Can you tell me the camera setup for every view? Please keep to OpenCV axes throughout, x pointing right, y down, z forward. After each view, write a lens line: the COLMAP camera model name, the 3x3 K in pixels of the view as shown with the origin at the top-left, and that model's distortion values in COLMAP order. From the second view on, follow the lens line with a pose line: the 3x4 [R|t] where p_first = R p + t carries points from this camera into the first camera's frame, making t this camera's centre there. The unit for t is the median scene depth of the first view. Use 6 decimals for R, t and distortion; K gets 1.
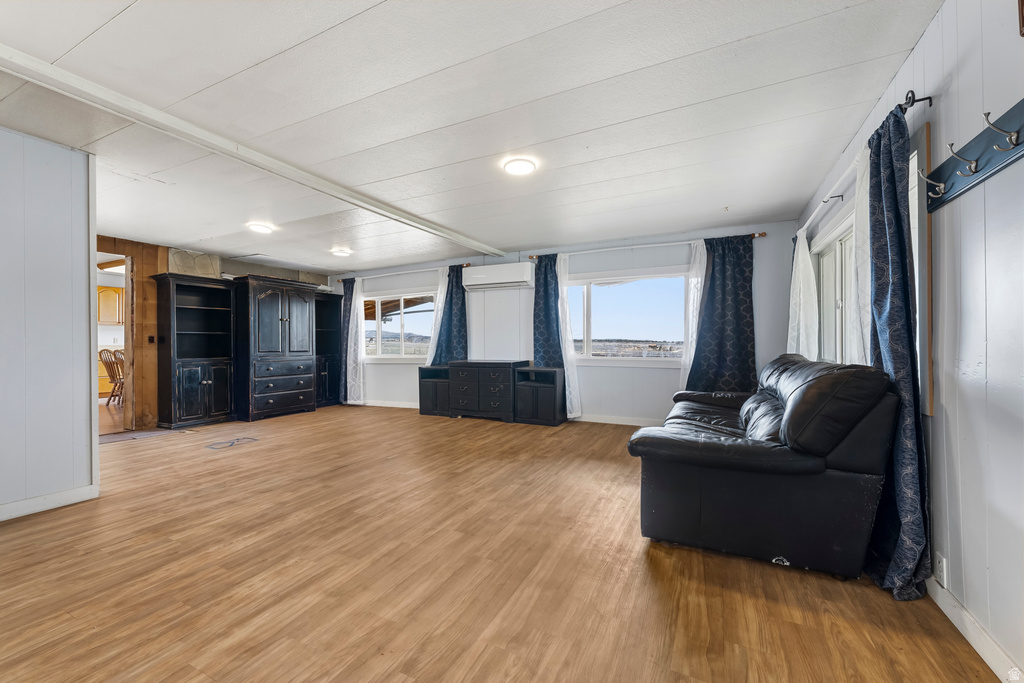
lens RADIAL K [[416.9, 0, 509.6], [0, 416.9, 343.3], [0, 0, 1]] dist [0.001160, 0.000072]
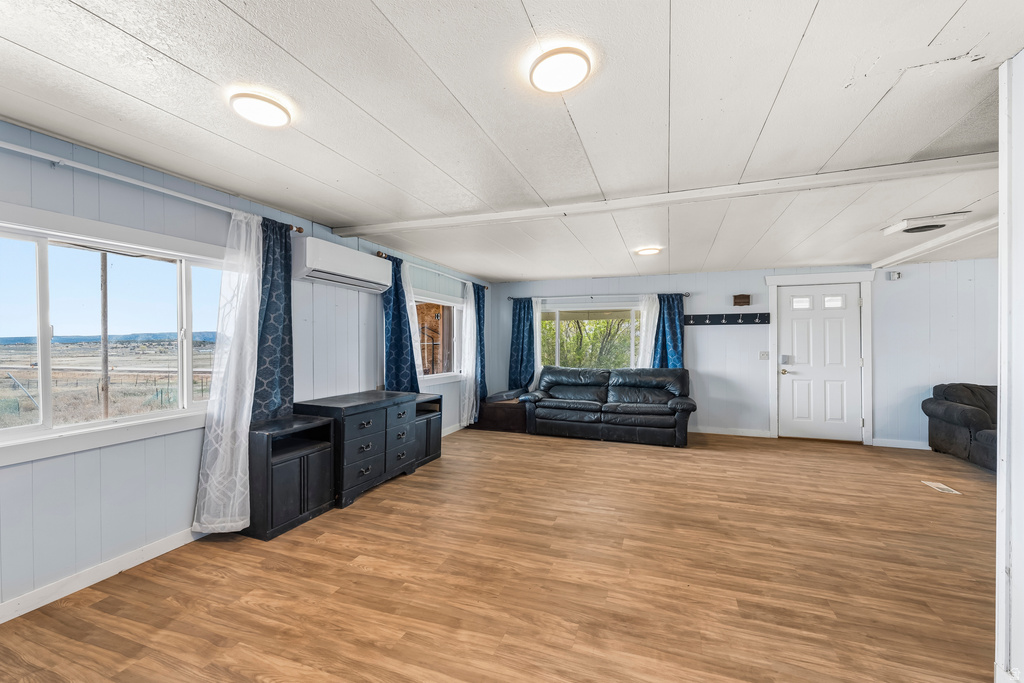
lens RADIAL K [[416.9, 0, 510.8], [0, 416.9, 342.2], [0, 0, 1]] dist [0.001160, 0.000072]
pose [[-0.103298, 0.006462, 0.994629, -0.796570], [-0.002923, 0.999973, -0.006801, -0.044423], [-0.994646, -0.003610, -0.103276, 0.920349]]
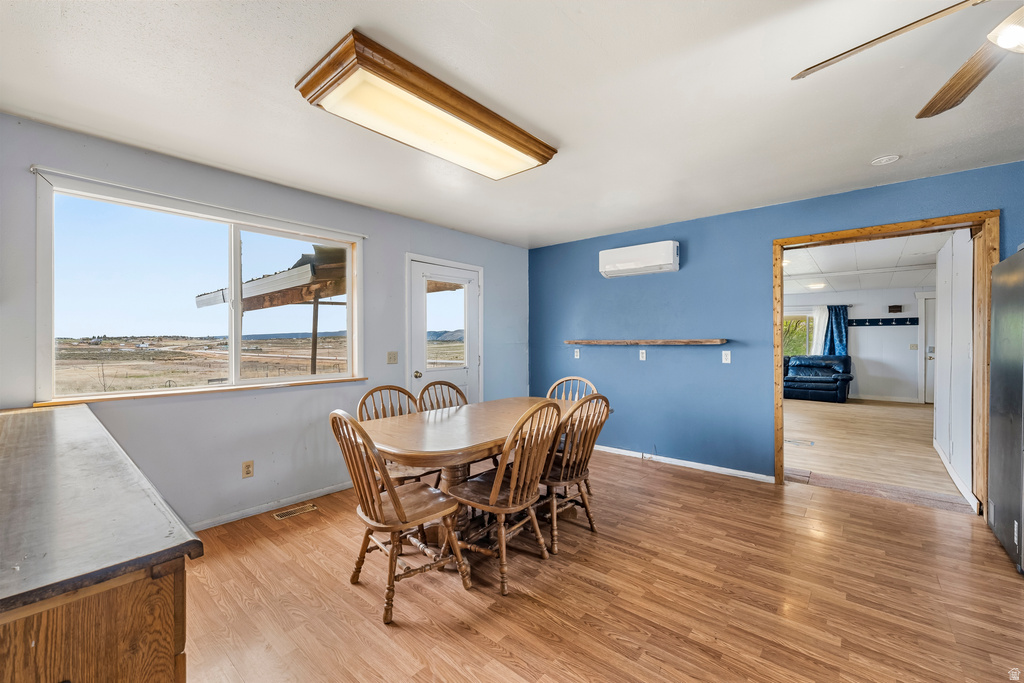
lens RADIAL K [[416.9, 0, 512.9], [0, 416.9, 342.1], [0, 0, 1]] dist [0.001160, 0.000072]
pose [[0.237813, -0.005275, 0.971297, -1.698495], [-0.001655, 0.999982, 0.005835, -0.043561], [-0.971310, -0.002995, 0.237800, 1.256913]]
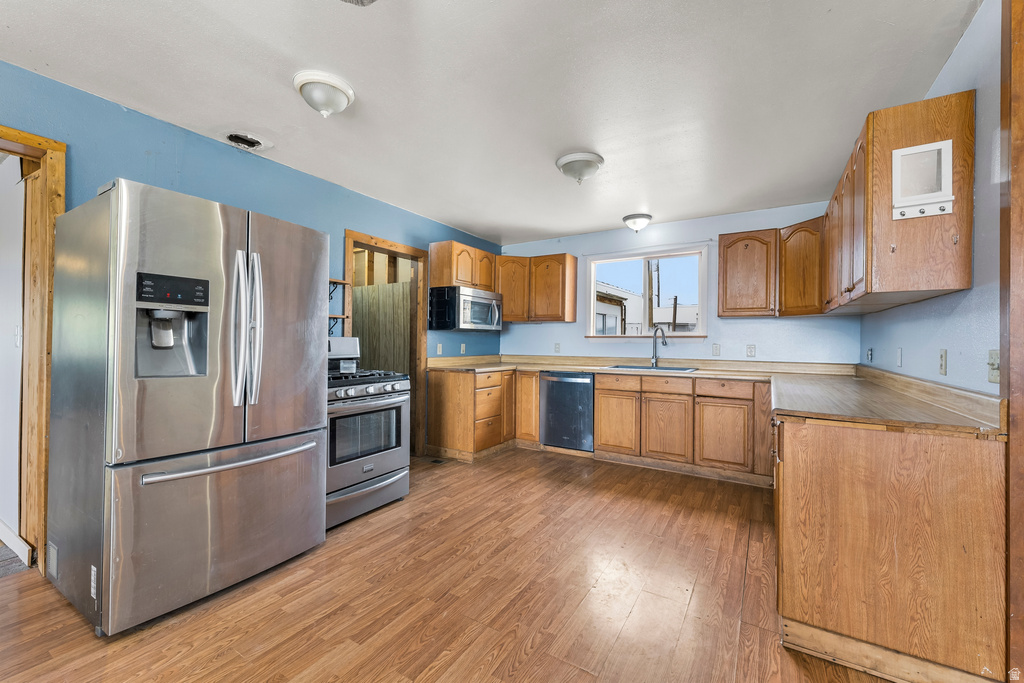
lens RADIAL K [[416.9, 0, 505.5], [0, 416.9, 339.8], [0, 0, 1]] dist [0.001160, 0.000072]
pose [[-0.995697, -0.010314, 0.092096, -1.469287], [-0.011089, 0.999907, -0.007902, -0.025353], [-0.092006, -0.008889, -0.995719, 1.126337]]
